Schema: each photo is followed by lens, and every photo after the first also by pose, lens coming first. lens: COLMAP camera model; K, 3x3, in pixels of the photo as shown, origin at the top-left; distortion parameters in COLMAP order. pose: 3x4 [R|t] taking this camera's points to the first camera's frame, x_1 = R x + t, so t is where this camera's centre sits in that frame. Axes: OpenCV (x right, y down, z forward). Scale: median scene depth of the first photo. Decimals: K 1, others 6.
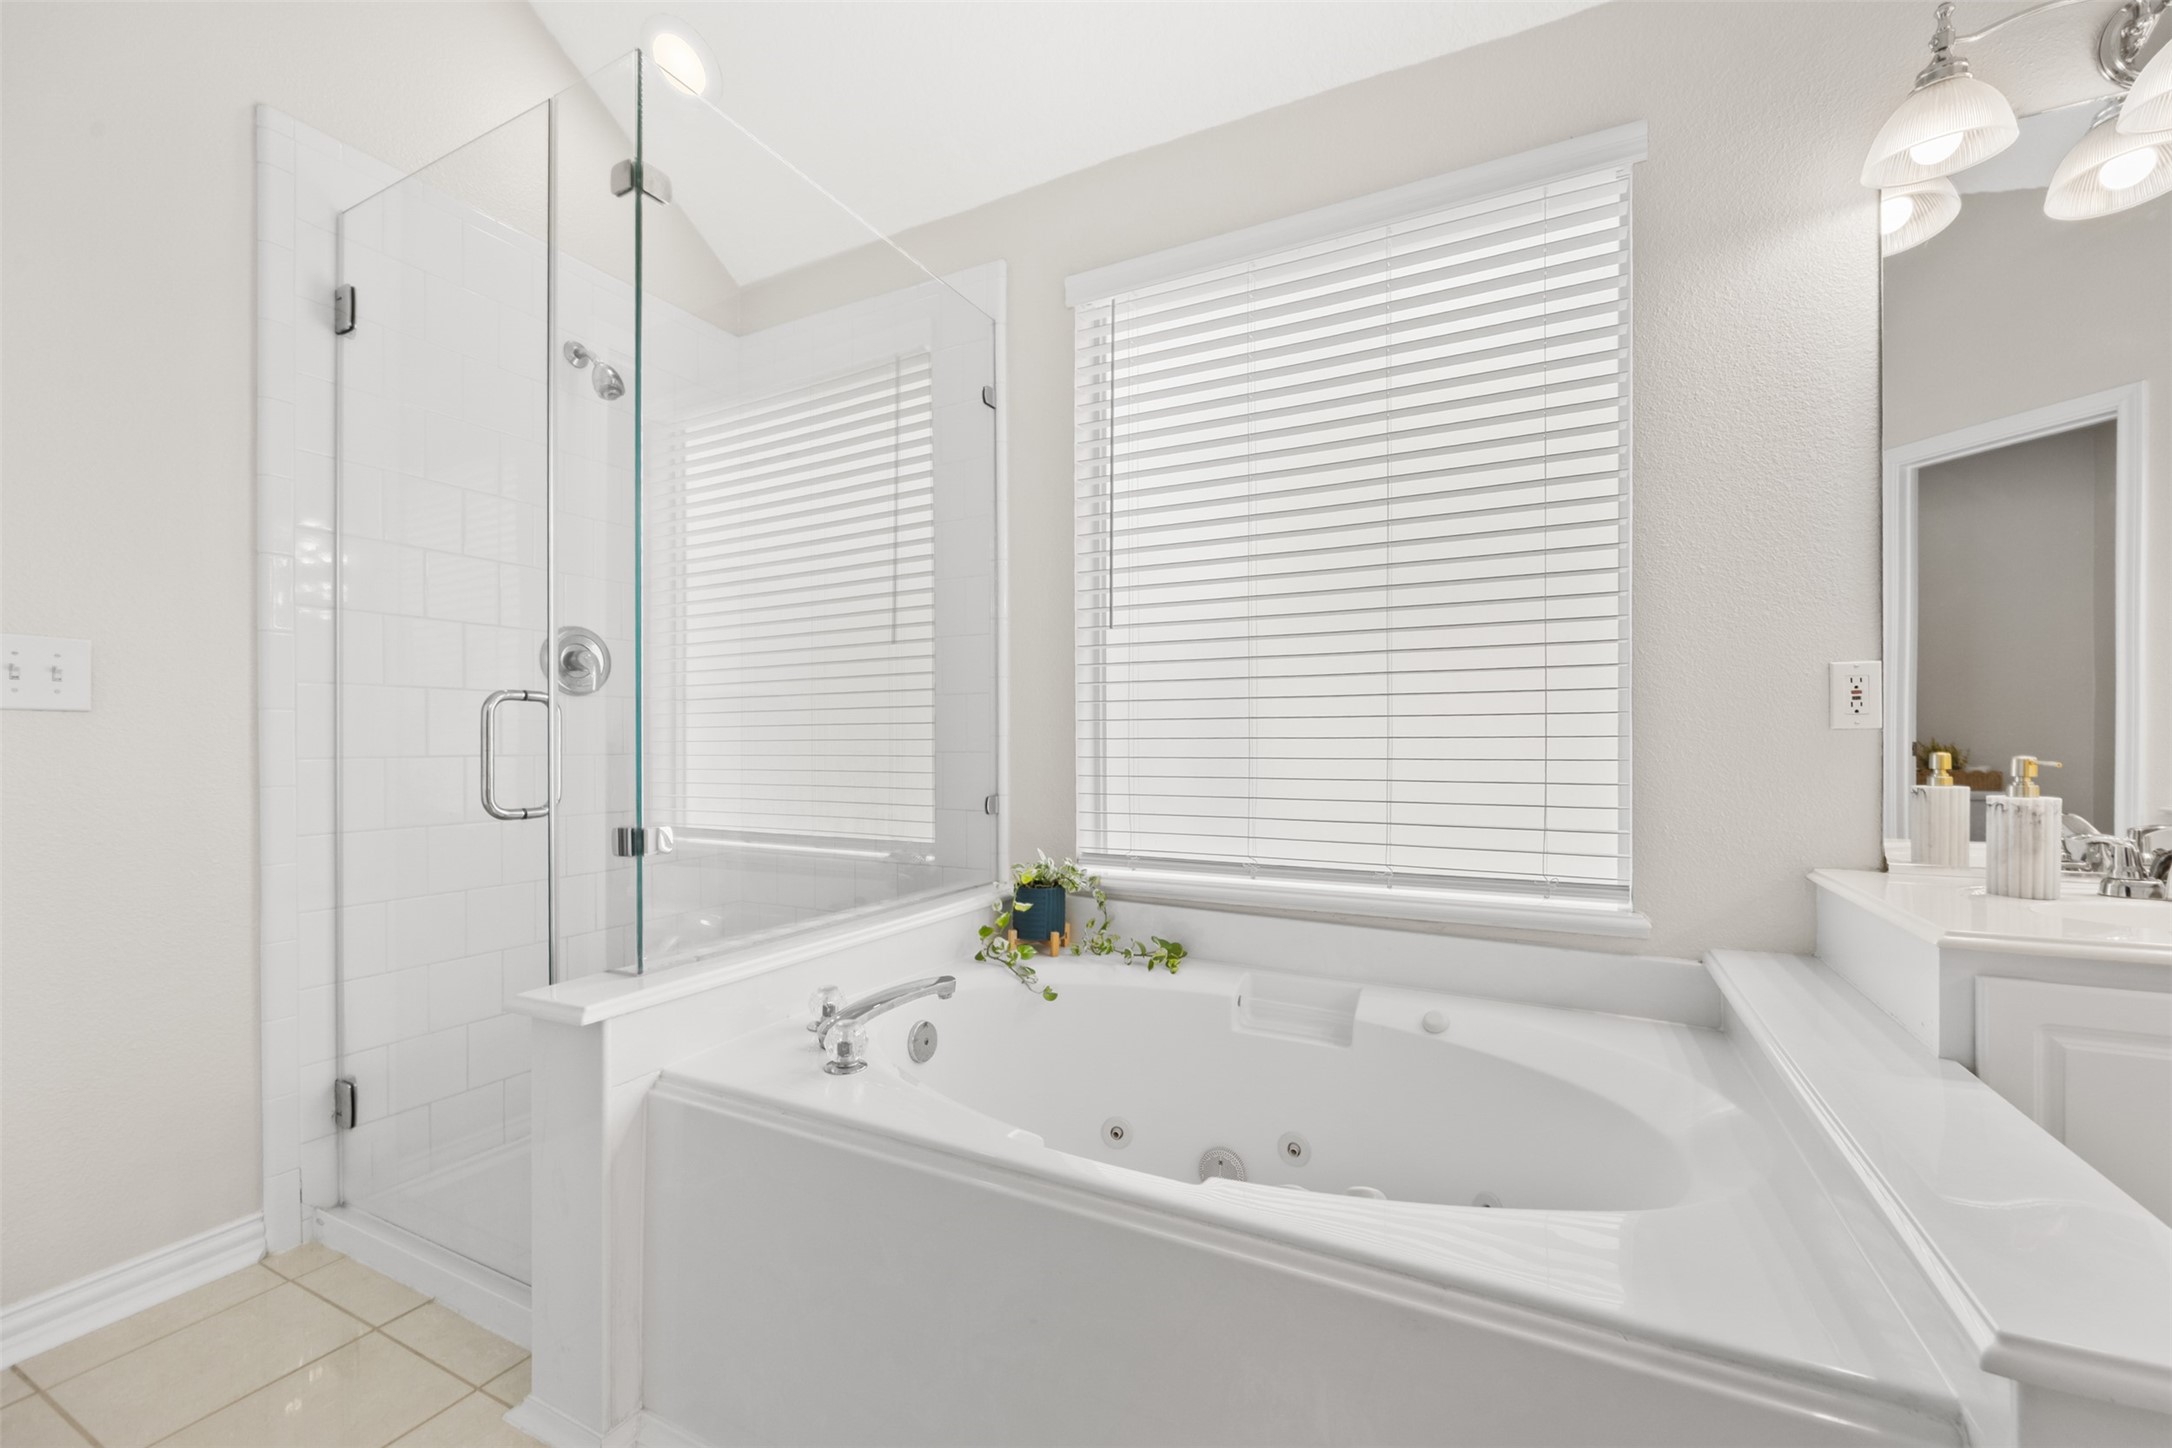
lens RADIAL K [[833.4, 0, 1118.7], [0, 833.4, 747.6], [0, 0, 1]] dist [-0.004638, 0.001091]
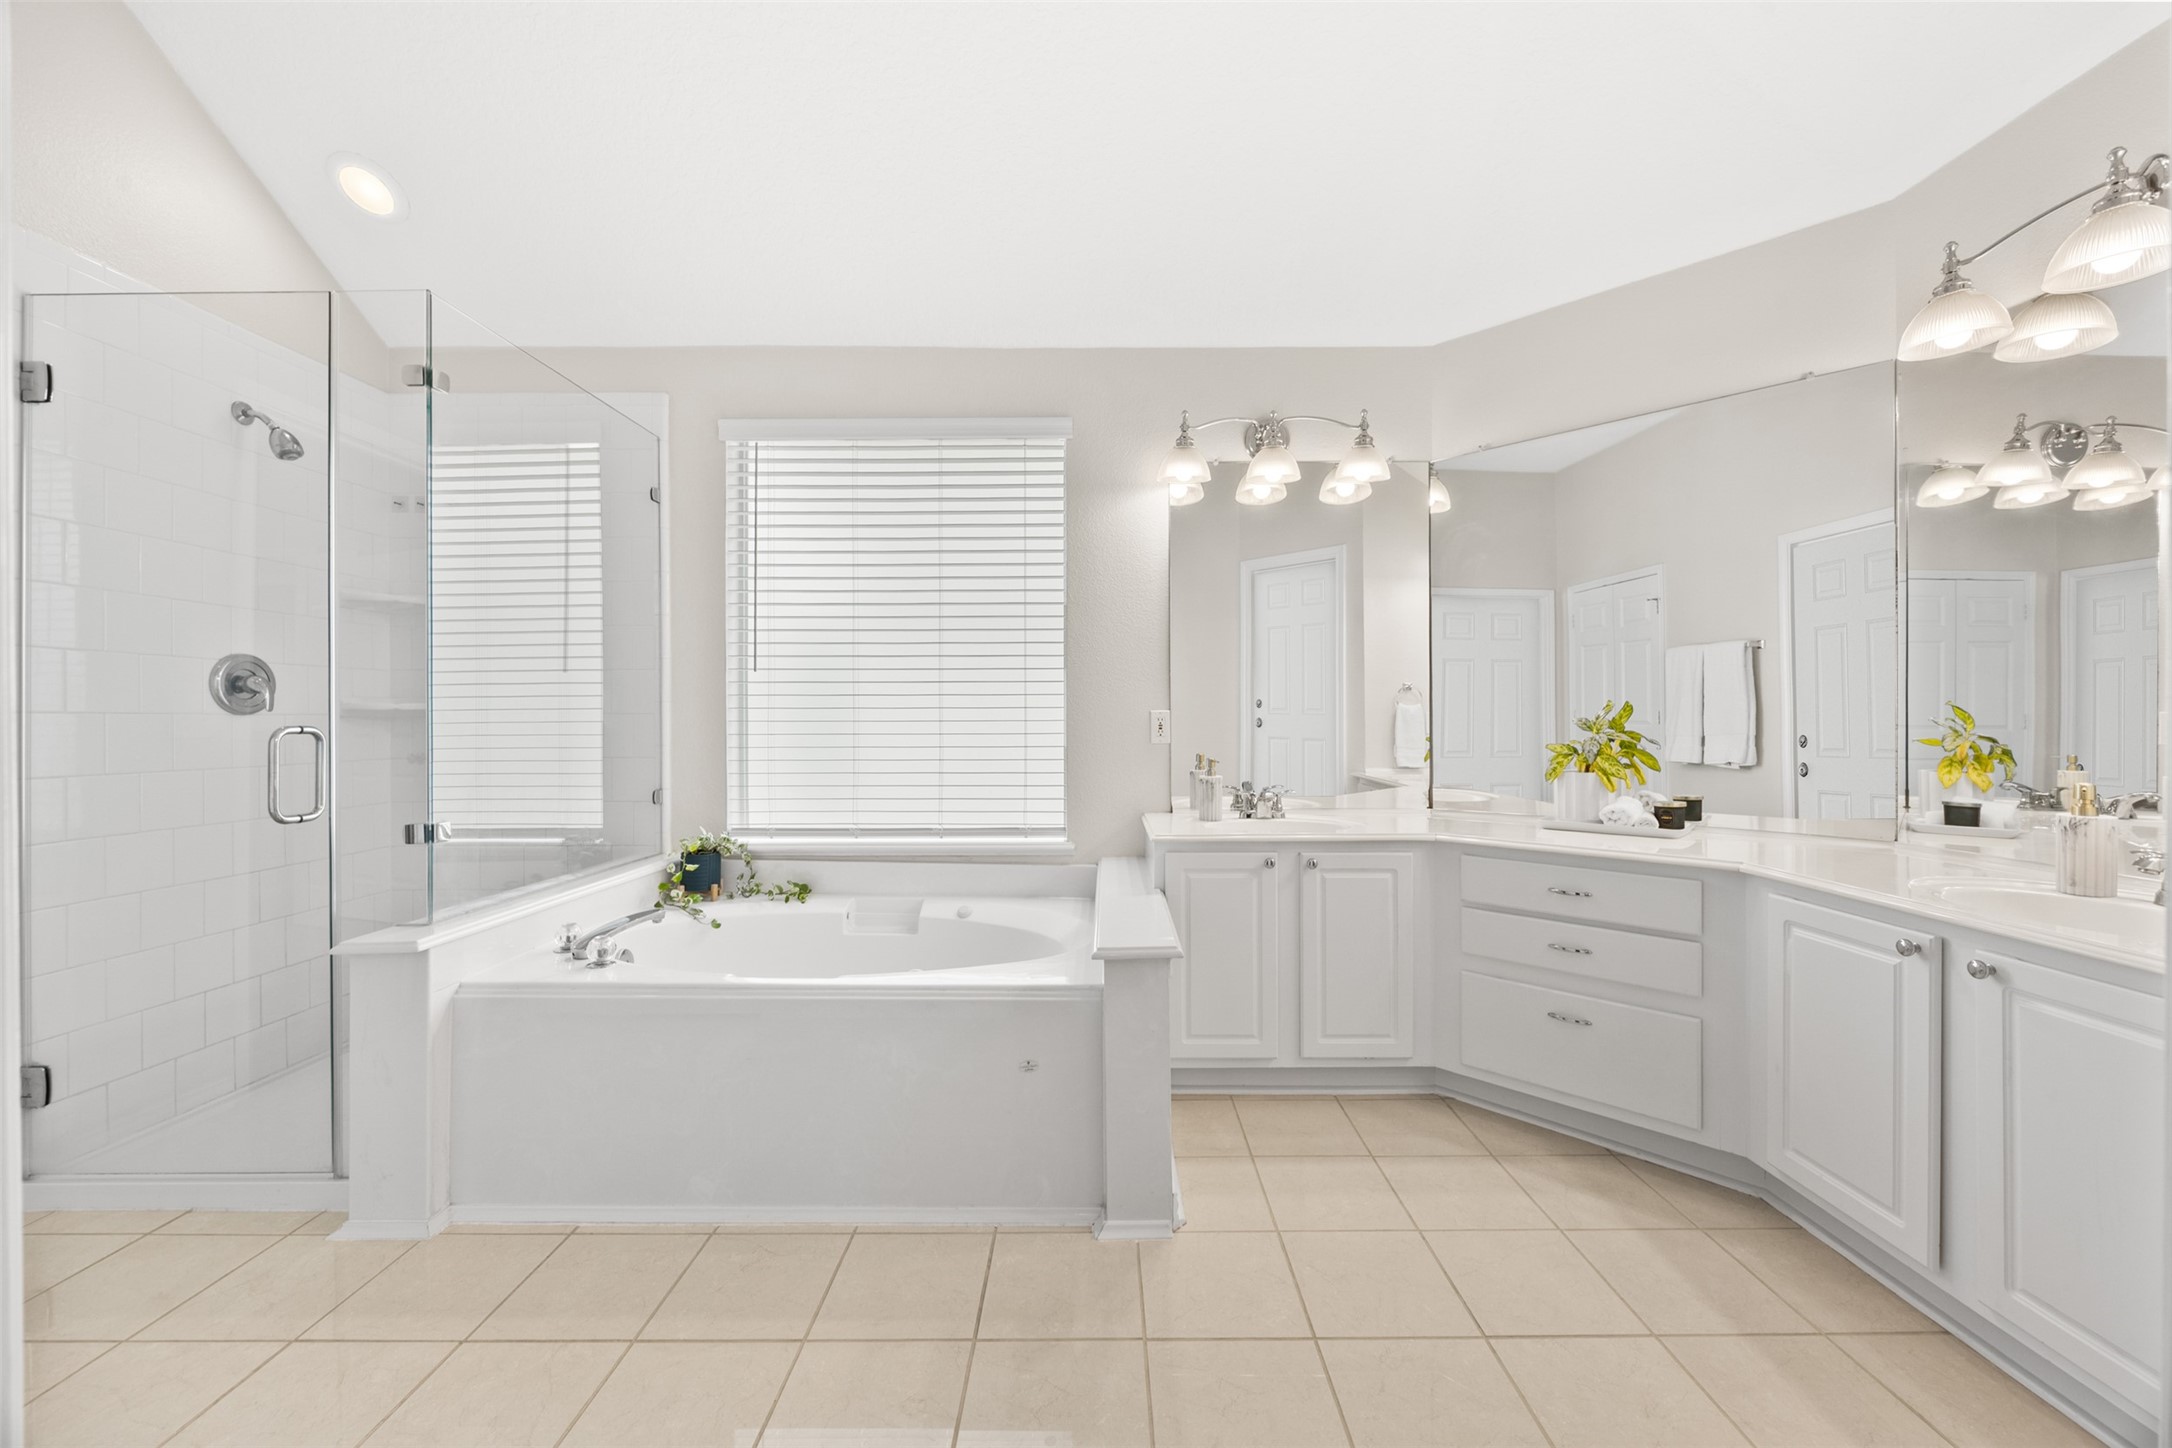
lens RADIAL K [[833.4, 0, 1090.0], [0, 833.4, 720.5], [0, 0, 1]] dist [-0.004638, 0.001091]
pose [[0.900776, -0.000280, 0.434284, -0.120586], [0.002332, 0.999988, -0.004192, -0.054101], [-0.434278, 0.004788, 0.900766, -0.589460]]
